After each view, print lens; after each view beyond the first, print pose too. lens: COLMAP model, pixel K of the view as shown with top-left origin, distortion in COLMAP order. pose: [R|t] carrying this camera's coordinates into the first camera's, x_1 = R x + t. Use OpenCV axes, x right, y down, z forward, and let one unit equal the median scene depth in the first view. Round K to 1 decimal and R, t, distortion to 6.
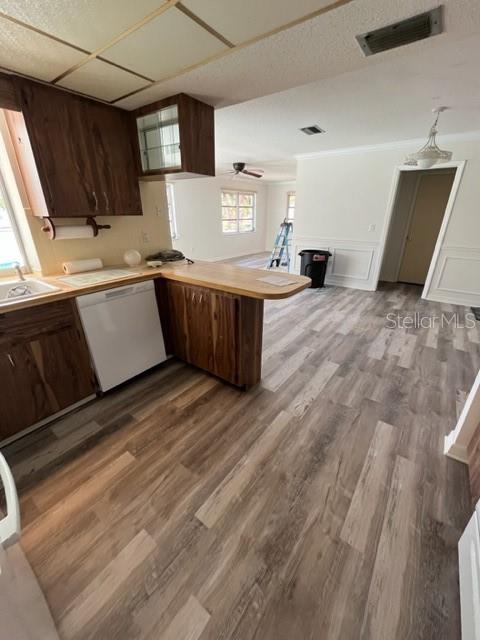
lens RADIAL K [[257.6, 0, 240.0], [0, 257.6, 320.0], [0, 0, 1]] dist [-0.001596, -0.000126]
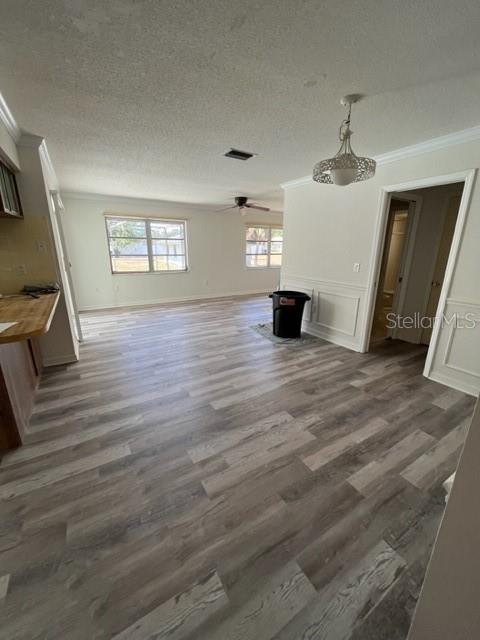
lens RADIAL K [[257.6, 0, 240.0], [0, 257.6, 320.0], [0, 0, 1]] dist [-0.001596, -0.000126]
pose [[0.927629, 0.107541, -0.357686, 0.633432], [-0.148257, 0.984995, -0.088344, -0.124053], [0.342818, 0.134980, 0.929654, 0.281234]]
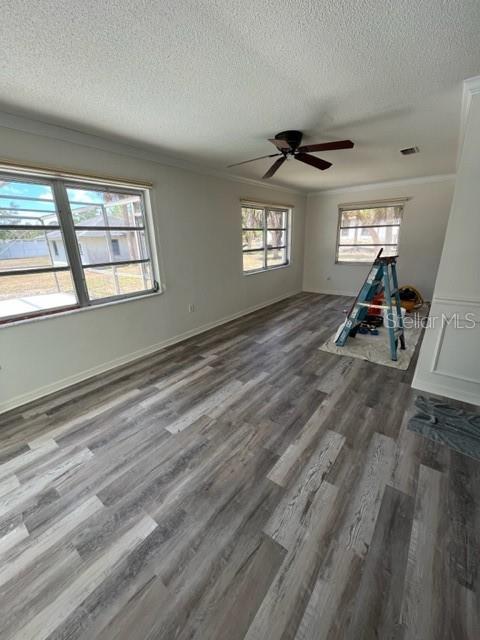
lens RADIAL K [[257.6, 0, 240.0], [0, 257.6, 320.0], [0, 0, 1]] dist [-0.001596, -0.000126]
pose [[0.999397, -0.020536, -0.028000, -0.138829], [0.018130, 0.996334, -0.083607, -0.408157], [0.029614, 0.083049, 0.996105, 0.945807]]
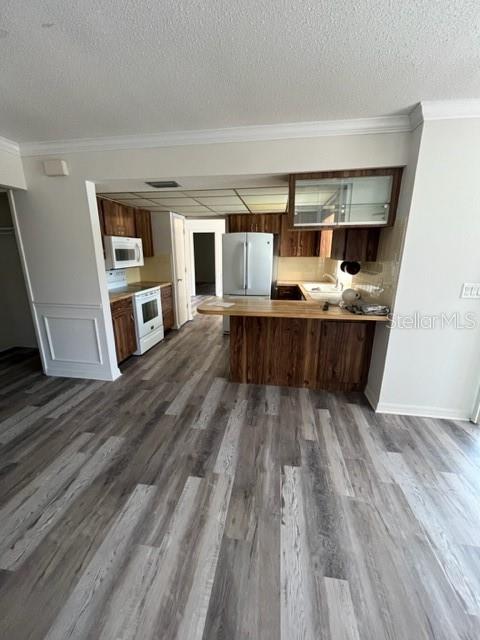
lens RADIAL K [[257.6, 0, 240.0], [0, 257.6, 320.0], [0, 0, 1]] dist [-0.001596, -0.000126]
pose [[-0.880274, 0.119027, -0.459293, 0.384655], [-0.185373, 0.804805, 0.563850, -0.489723], [0.436755, 0.581483, -0.686384, 1.125030]]
